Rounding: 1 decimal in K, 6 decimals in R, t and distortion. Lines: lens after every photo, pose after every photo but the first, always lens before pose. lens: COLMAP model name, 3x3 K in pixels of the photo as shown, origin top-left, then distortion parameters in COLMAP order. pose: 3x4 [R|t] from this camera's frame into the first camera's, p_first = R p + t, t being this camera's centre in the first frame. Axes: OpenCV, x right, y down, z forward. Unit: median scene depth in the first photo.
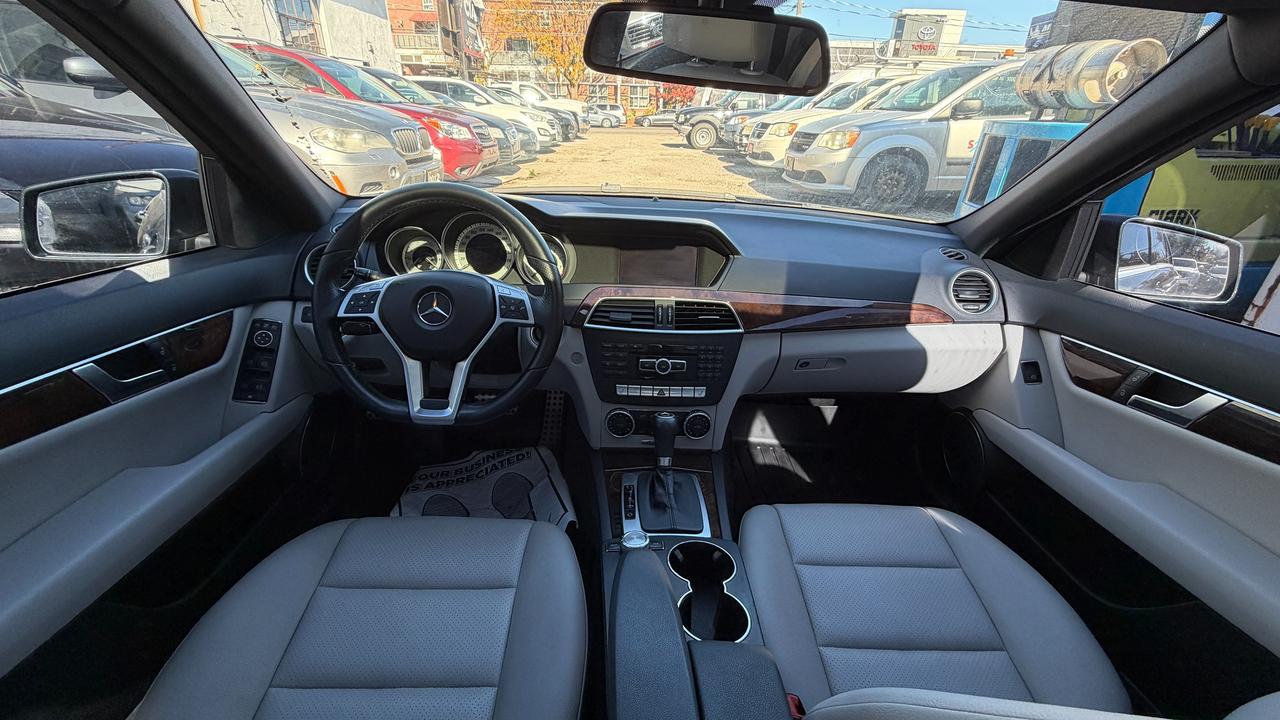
lens RADIAL K [[523.2, 0, 640.0], [0, 523.2, 360.0], [0, 0, 1]] dist [-0.000213, -0.000284]
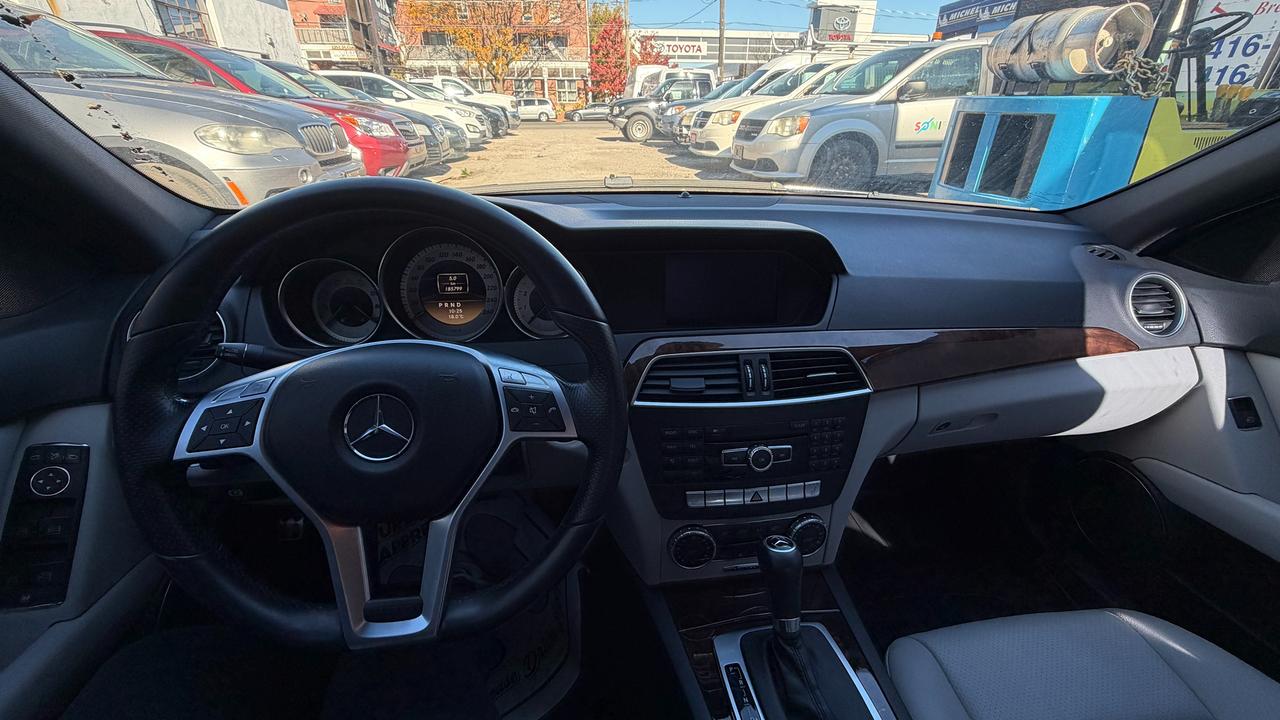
lens RADIAL K [[523.2, 0, 640.0], [0, 523.2, 360.0], [0, 0, 1]] dist [-0.000213, -0.000284]
pose [[0.992068, -0.073161, 0.102220, -0.095758], [0.072268, 0.997308, 0.012418, -0.076637], [-0.102853, -0.004932, 0.994684, 0.238262]]
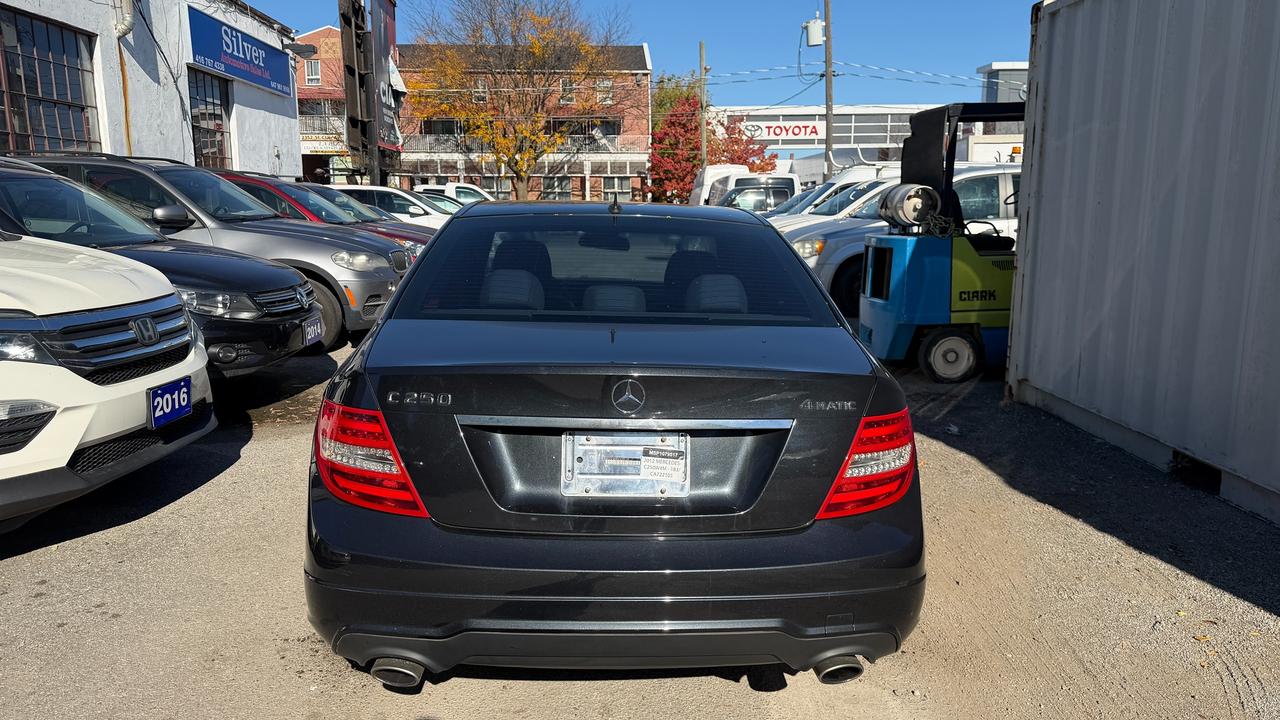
lens RADIAL K [[917.3, 0, 640.0], [0, 917.3, 360.0], [0, 0, 1]] dist [0.120399, -0.073848]
pose [[0.999466, -0.029414, 0.014247, 0.112653], [0.032191, 0.961267, -0.273732, 1.006579], [-0.005643, 0.274045, 0.961700, -2.476301]]
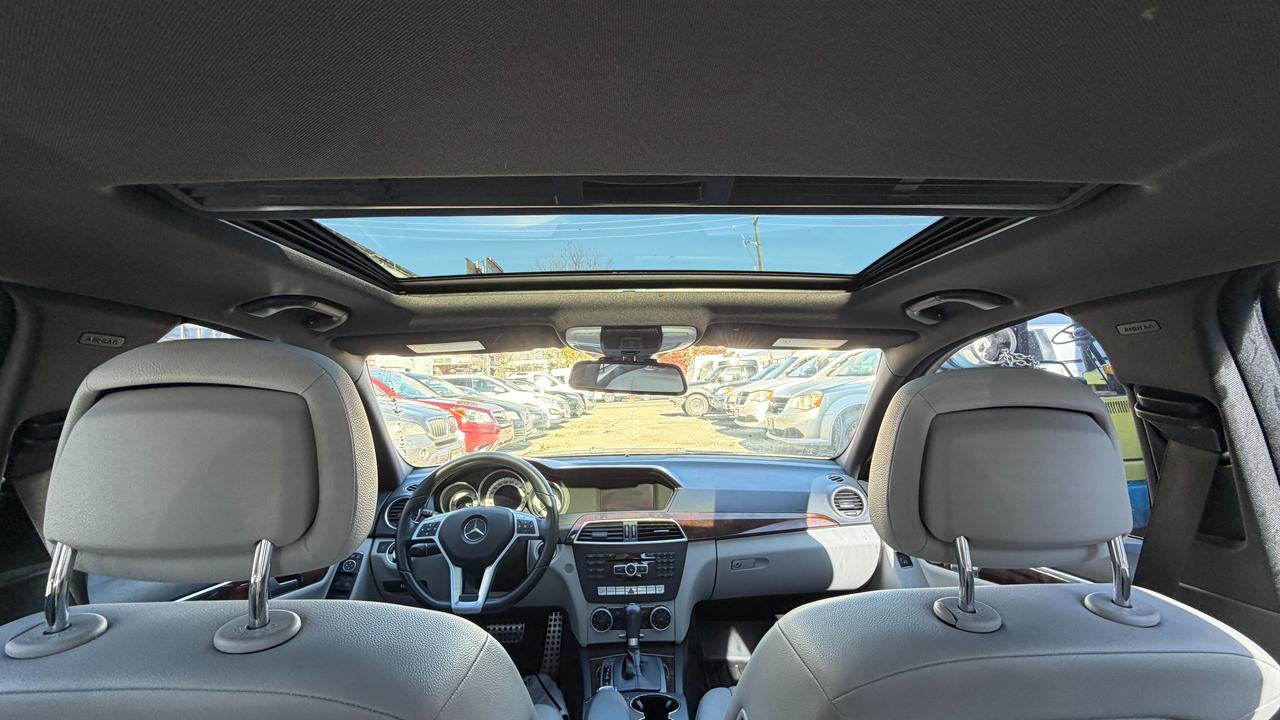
lens RADIAL K [[523.2, 0, 640.0], [0, 523.2, 360.0], [0, 0, 1]] dist [-0.000213, -0.000284]
pose [[0.997770, -0.066747, 0.000470, 0.064526], [0.058902, 0.877132, -0.476623, 0.115167], [0.031401, 0.475587, 0.879108, -0.296451]]
